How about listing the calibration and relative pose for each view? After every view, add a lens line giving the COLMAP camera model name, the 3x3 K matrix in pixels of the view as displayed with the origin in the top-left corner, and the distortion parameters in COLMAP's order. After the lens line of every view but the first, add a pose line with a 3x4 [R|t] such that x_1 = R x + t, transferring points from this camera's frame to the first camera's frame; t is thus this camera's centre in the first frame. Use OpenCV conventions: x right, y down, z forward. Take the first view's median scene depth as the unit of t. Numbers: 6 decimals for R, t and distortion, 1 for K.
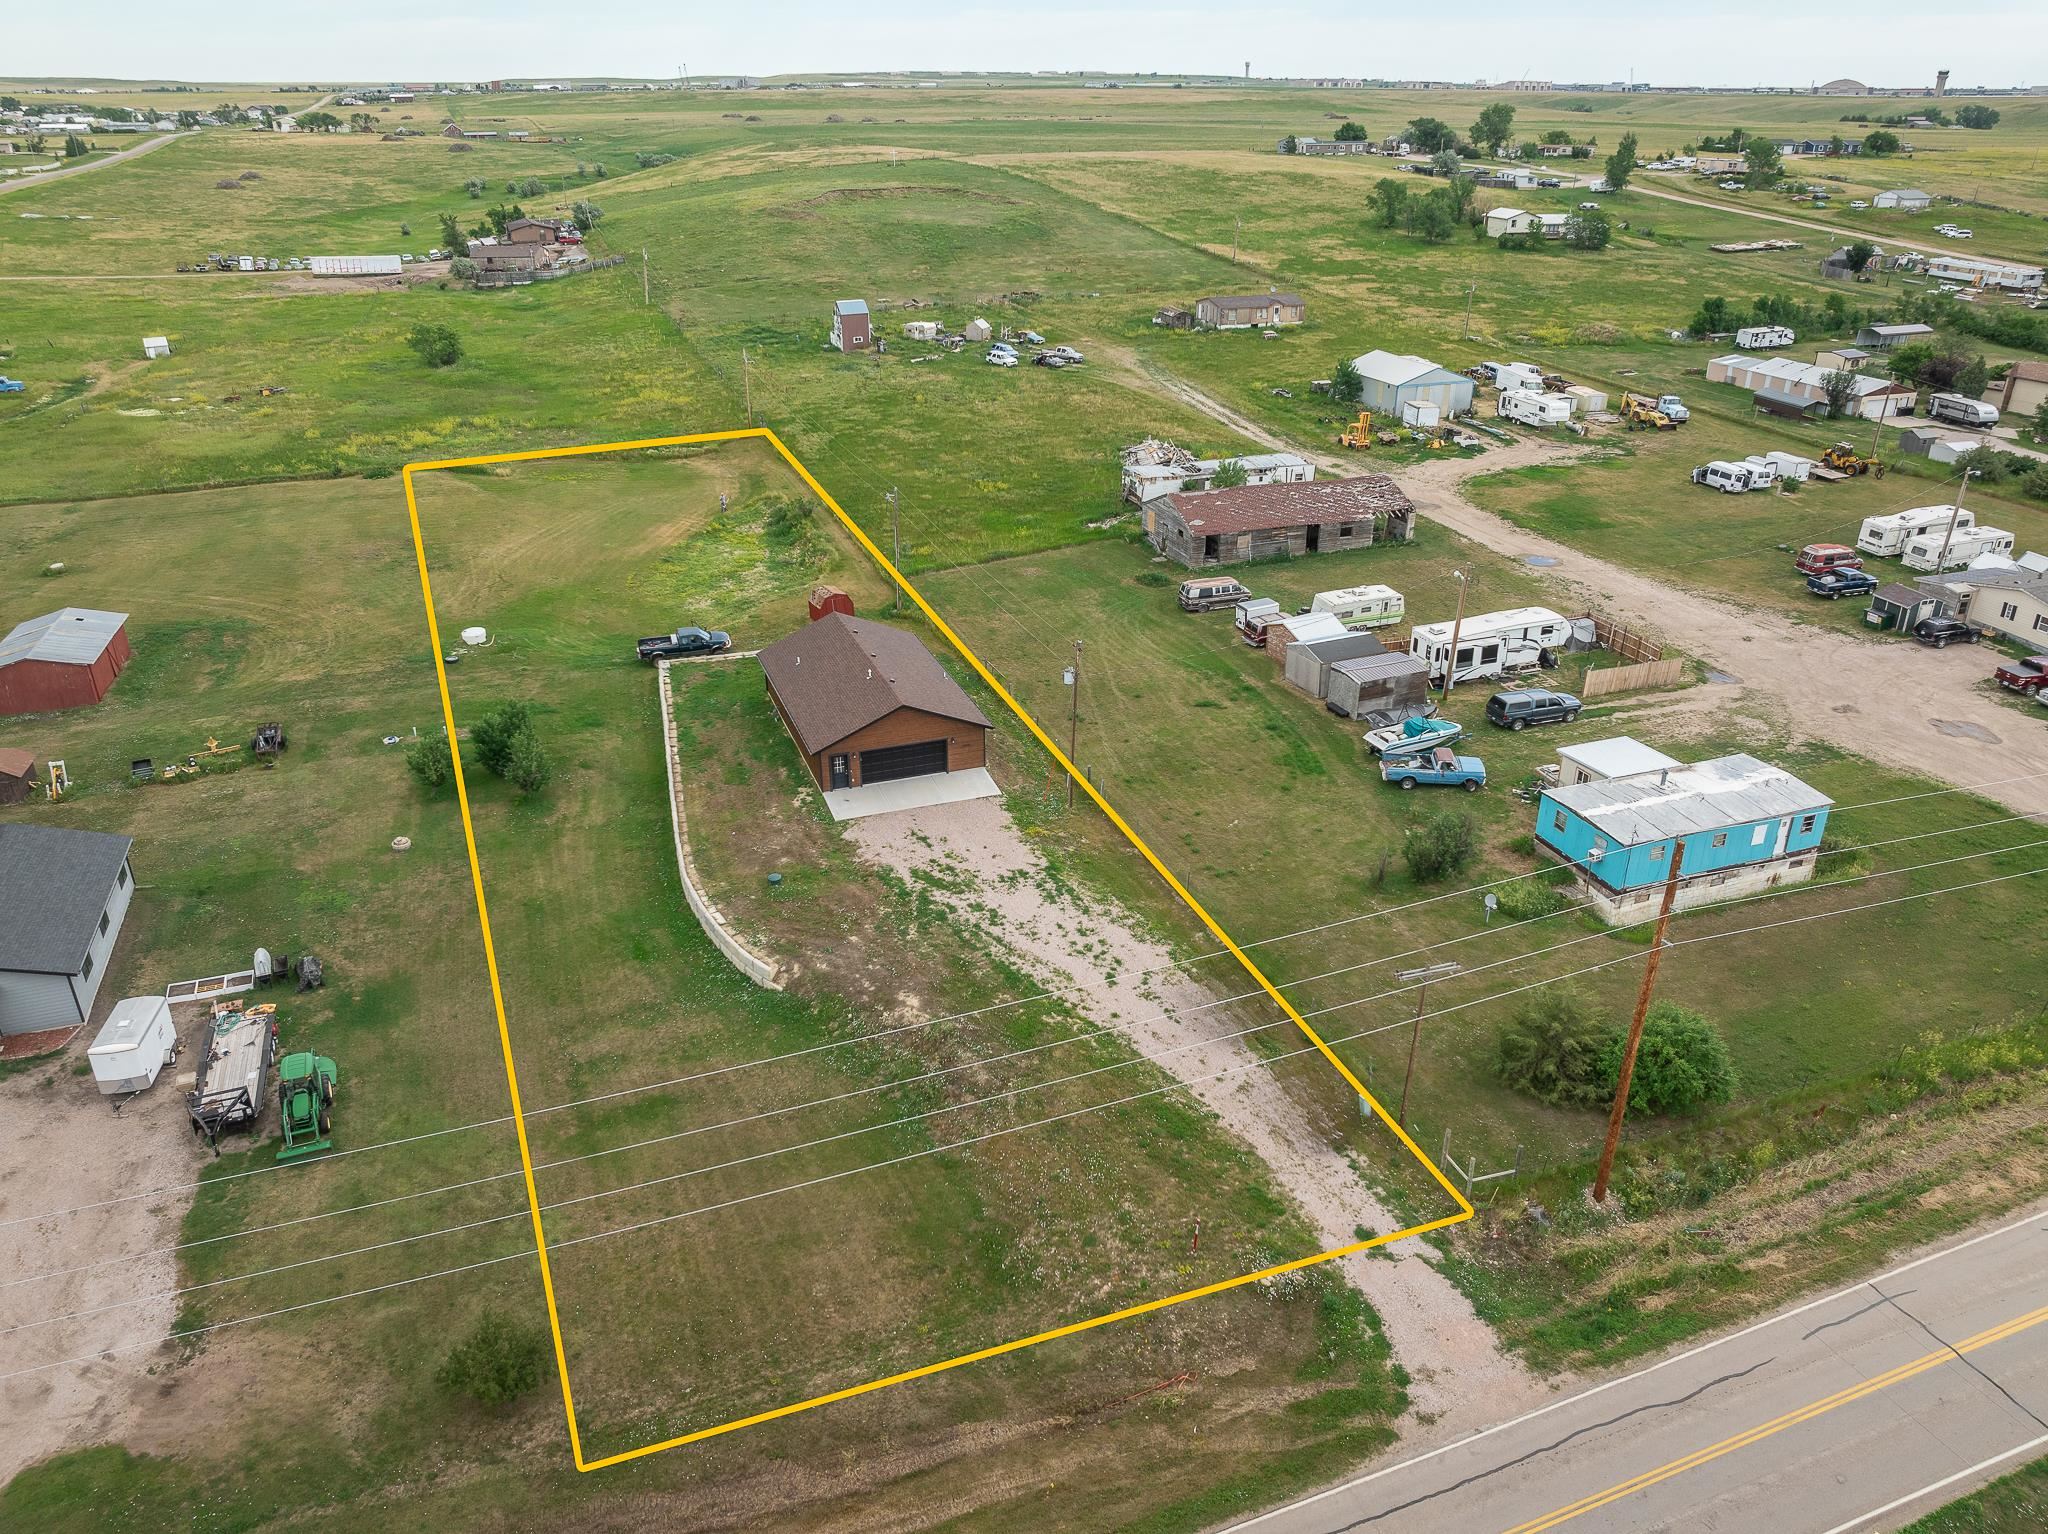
lens RADIAL K [[1456.4, 0, 1024.0], [0, 1456.4, 767.0], [0, 0, 1]] dist [-0.052857, 0.046216]
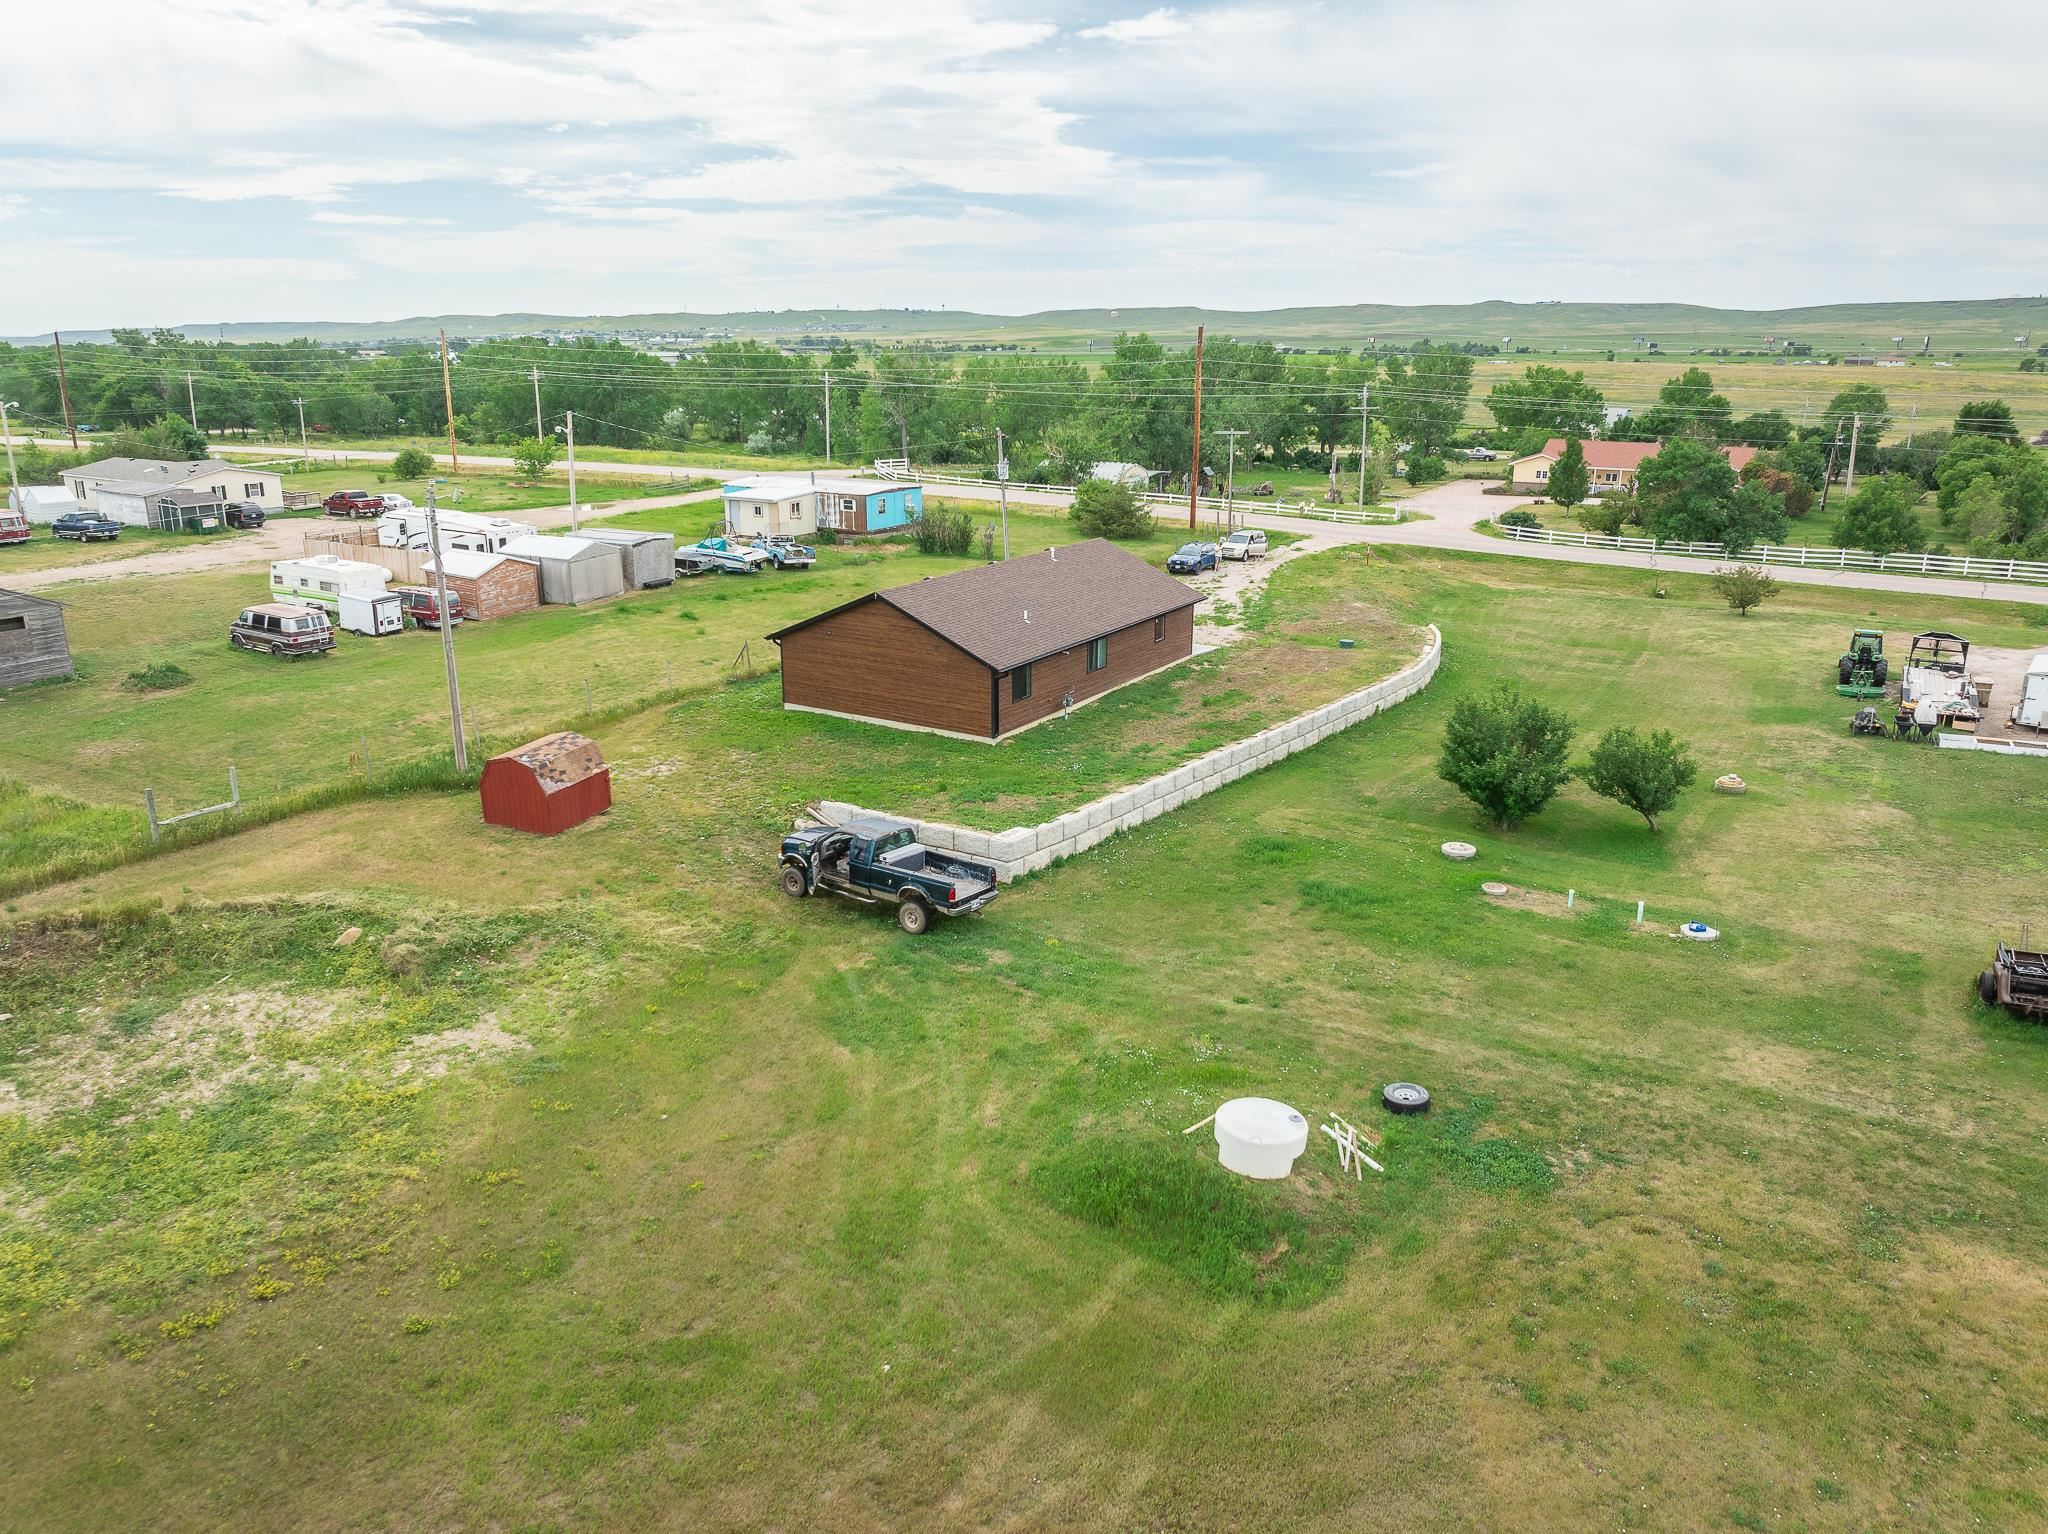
lens RADIAL K [[1456.4, 0, 1024.0], [0, 1456.4, 767.0], [0, 0, 1]] dist [-0.052857, 0.046216]
pose [[-0.610228, -0.223313, 0.760101, -0.637554], [0.335126, 0.796613, 0.503088, -0.332931], [-0.717852, 0.561728, -0.411278, 1.314602]]
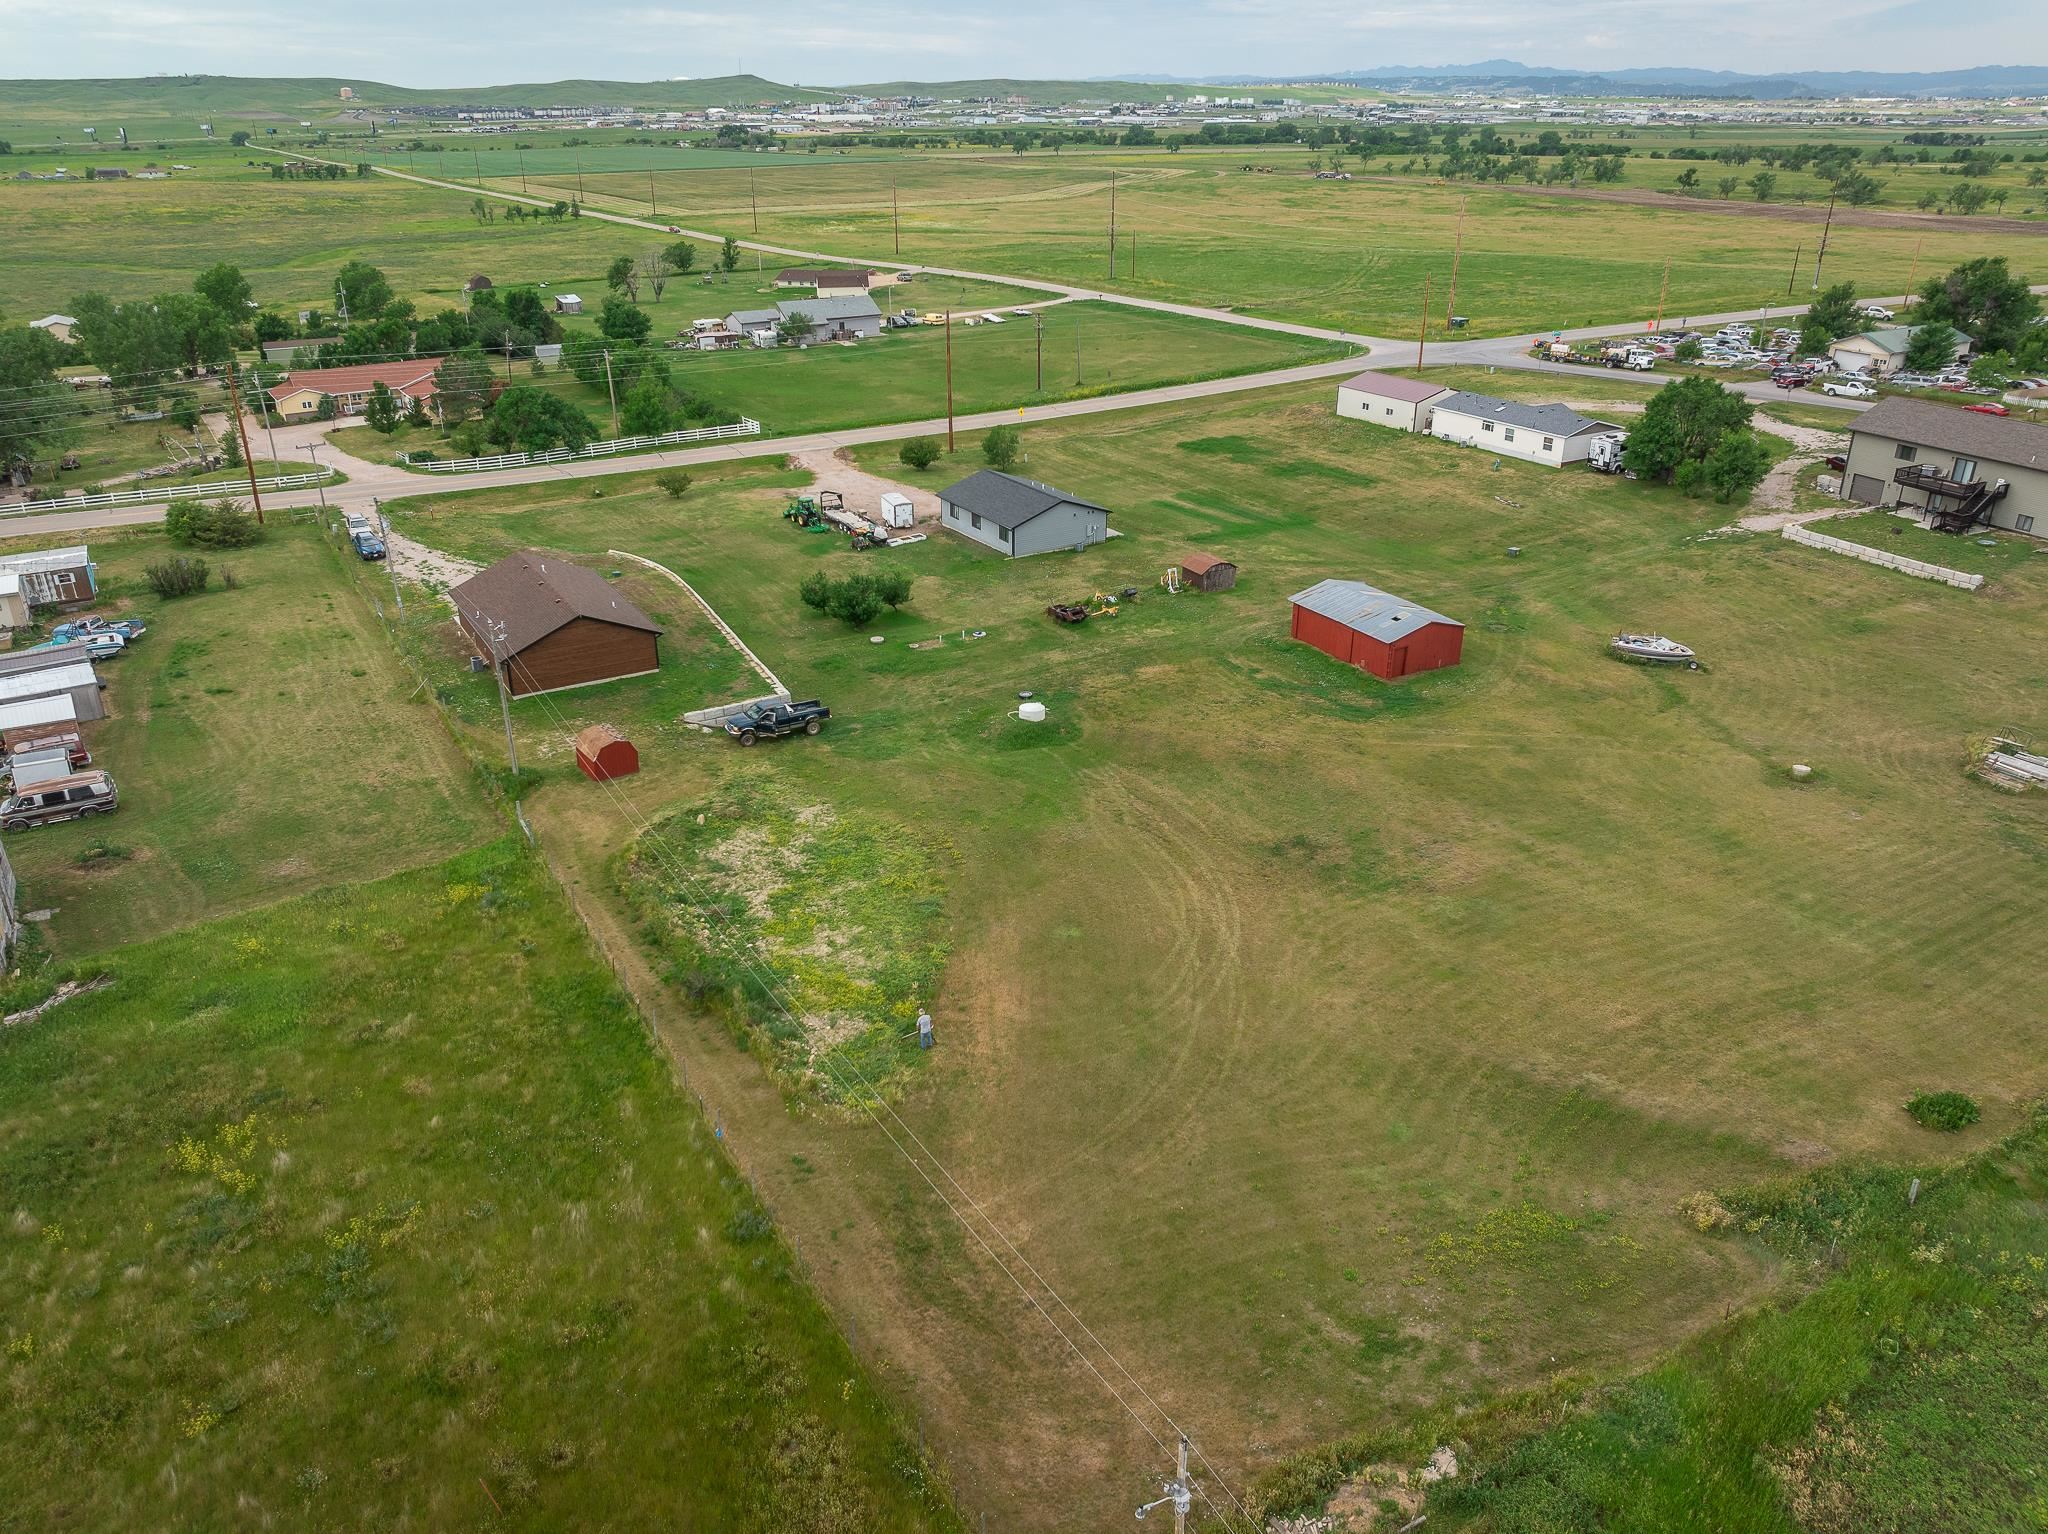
lens RADIAL K [[1476.6, 0, 1024.0], [0, 1476.6, 767.0], [0, 0, 1]] dist [0.005143, -0.028294]
pose [[-0.982108, 0.084364, -0.168367, -0.268631], [-0.073963, 0.649404, 0.756838, -0.889081], [0.173188, 0.755749, -0.631545, 1.904100]]
